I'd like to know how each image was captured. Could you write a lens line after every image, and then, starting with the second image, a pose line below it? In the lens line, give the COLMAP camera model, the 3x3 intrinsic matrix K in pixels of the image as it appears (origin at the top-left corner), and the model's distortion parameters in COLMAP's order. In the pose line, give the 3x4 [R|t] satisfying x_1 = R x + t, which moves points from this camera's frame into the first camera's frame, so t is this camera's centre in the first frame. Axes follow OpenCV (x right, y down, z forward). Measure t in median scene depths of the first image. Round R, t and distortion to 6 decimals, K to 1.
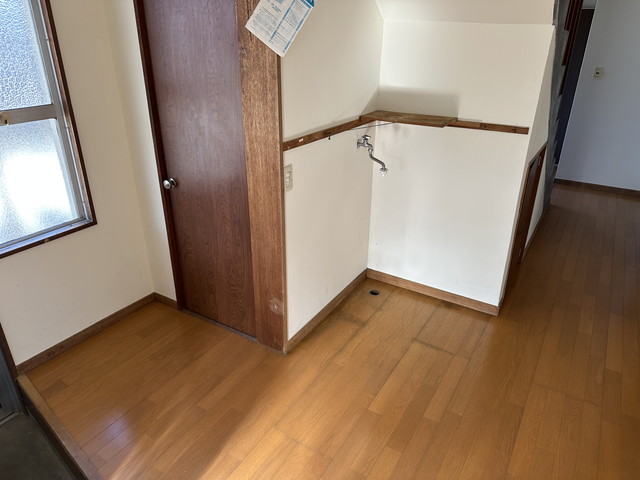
lens RADIAL K [[450.2, 0, 319.9], [0, 450.2, 239.9], [0, 0, 1]] dist [-0.000486, -0.005903]
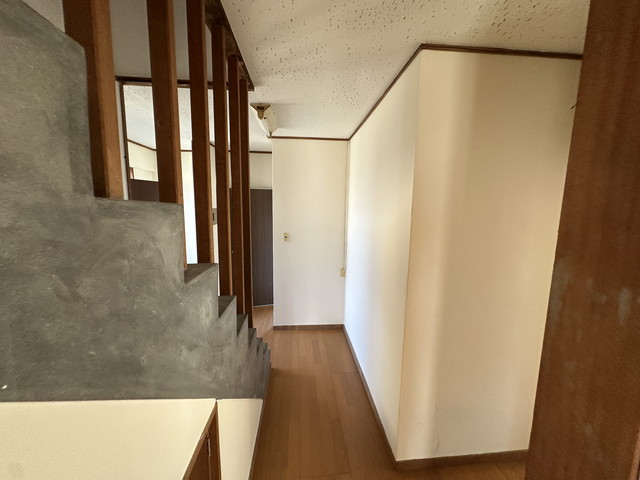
lens RADIAL K [[254.6, 0, 319.3], [0, 254.6, 239.8], [0, 0, 1]] dist [-0.000276, -0.000044]
pose [[0.810159, -0.067825, 0.582273, 0.267708], [0.236624, 0.946606, -0.218968, -0.177030], [-0.536331, 0.315179, 0.782950, 0.386576]]
